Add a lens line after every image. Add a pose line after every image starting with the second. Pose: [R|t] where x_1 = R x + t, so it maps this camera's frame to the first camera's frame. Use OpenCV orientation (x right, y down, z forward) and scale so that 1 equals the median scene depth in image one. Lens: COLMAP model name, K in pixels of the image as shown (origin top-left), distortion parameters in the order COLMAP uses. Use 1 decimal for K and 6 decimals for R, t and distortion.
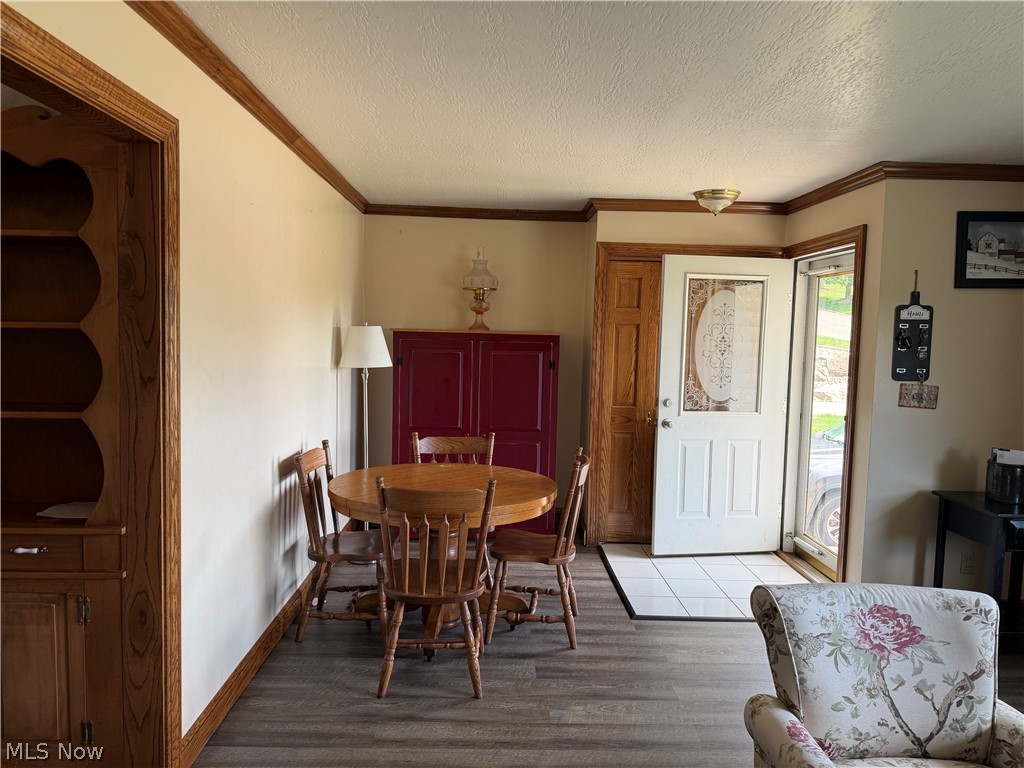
lens RADIAL K [[715.1, 0, 512.0], [0, 715.1, 384.0], [0, 0, 1]] dist [0.080049, -0.101037]
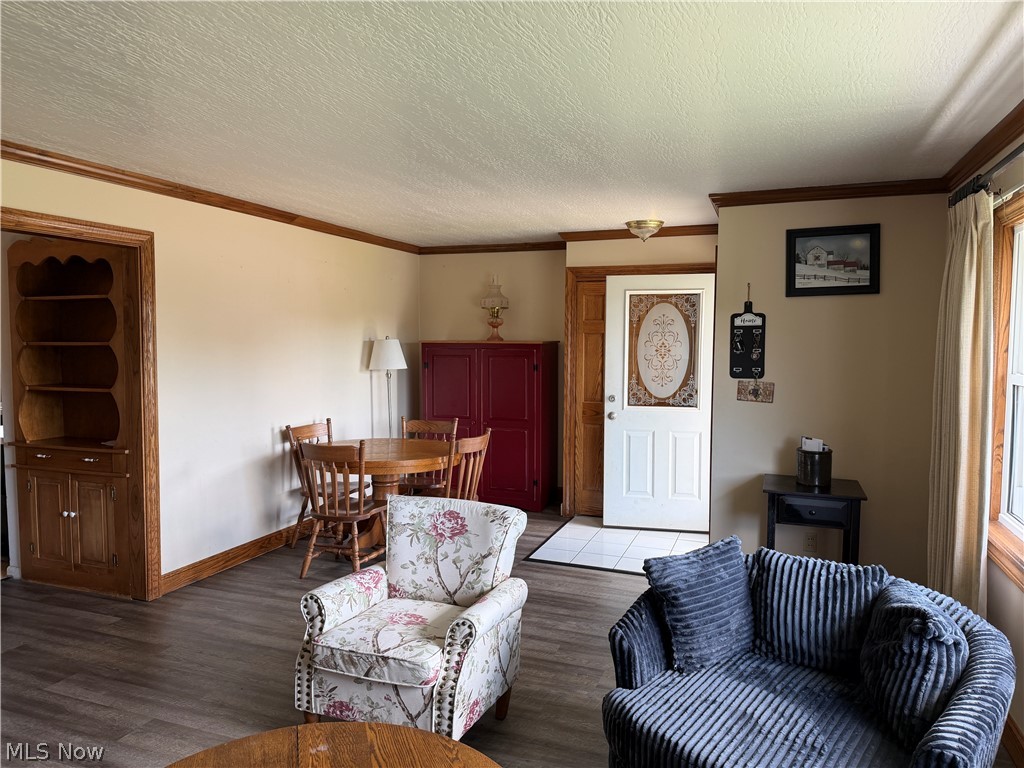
lens RADIAL K [[715.1, 0, 512.0], [0, 715.1, 384.0], [0, 0, 1]] dist [0.080049, -0.101037]
pose [[0.925800, 0.003491, -0.377998, 0.637941], [-0.009158, 0.999871, -0.013193, 0.023963], [0.377904, 0.015676, 0.925712, -0.214090]]
